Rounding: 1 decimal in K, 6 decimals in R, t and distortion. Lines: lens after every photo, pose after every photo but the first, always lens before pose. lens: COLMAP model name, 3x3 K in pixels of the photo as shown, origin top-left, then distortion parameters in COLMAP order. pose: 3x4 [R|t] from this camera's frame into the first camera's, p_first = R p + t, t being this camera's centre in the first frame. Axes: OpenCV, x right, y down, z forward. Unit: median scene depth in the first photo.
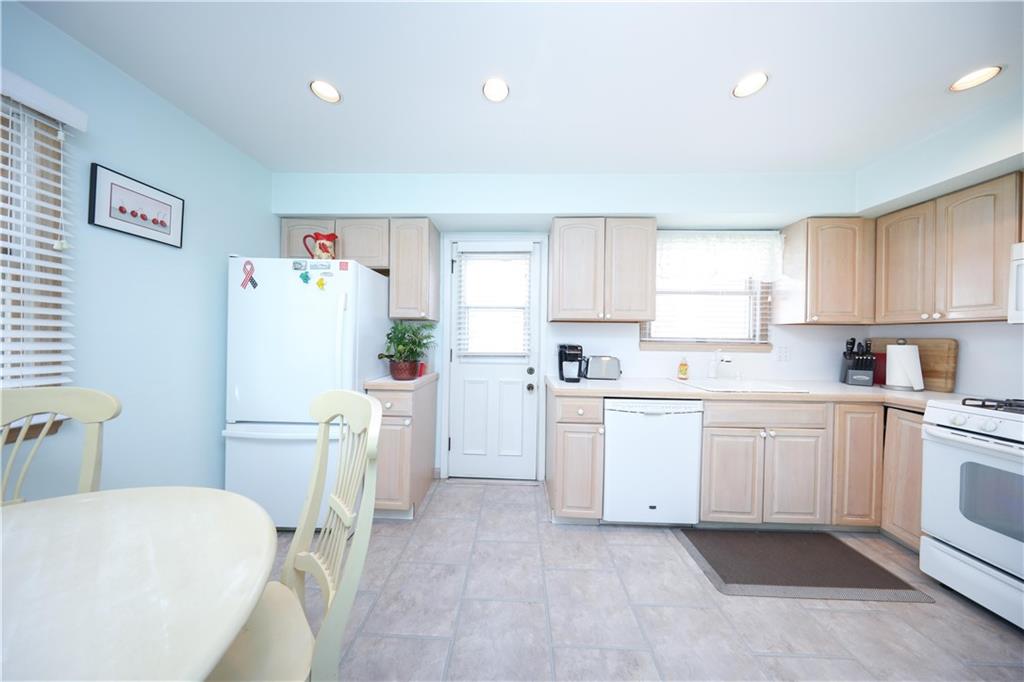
lens RADIAL K [[297.8, 0, 511.3], [0, 297.8, 338.7], [0, 0, 1]] dist [-0.000352, -0.000047]
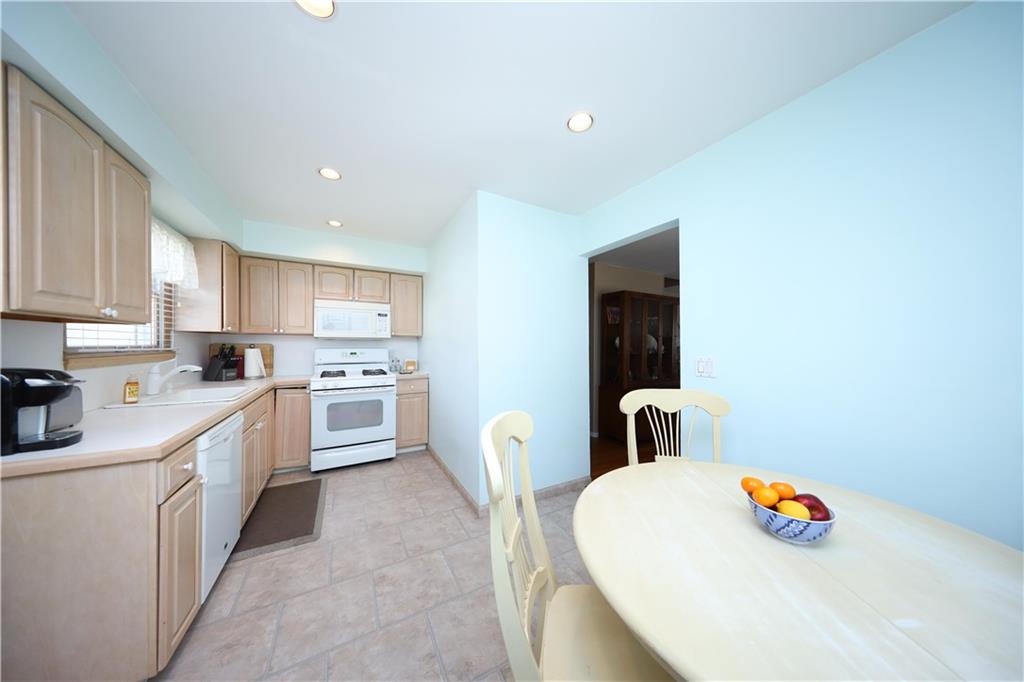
lens RADIAL K [[297.8, 0, 511.3], [0, 297.8, 338.7], [0, 0, 1]] dist [-0.000352, -0.000047]
pose [[-0.510922, 0.000469, 0.859627, -0.667032], [-0.000107, 1.000000, -0.000610, -0.029054], [-0.859627, -0.000404, -0.510922, 0.715147]]
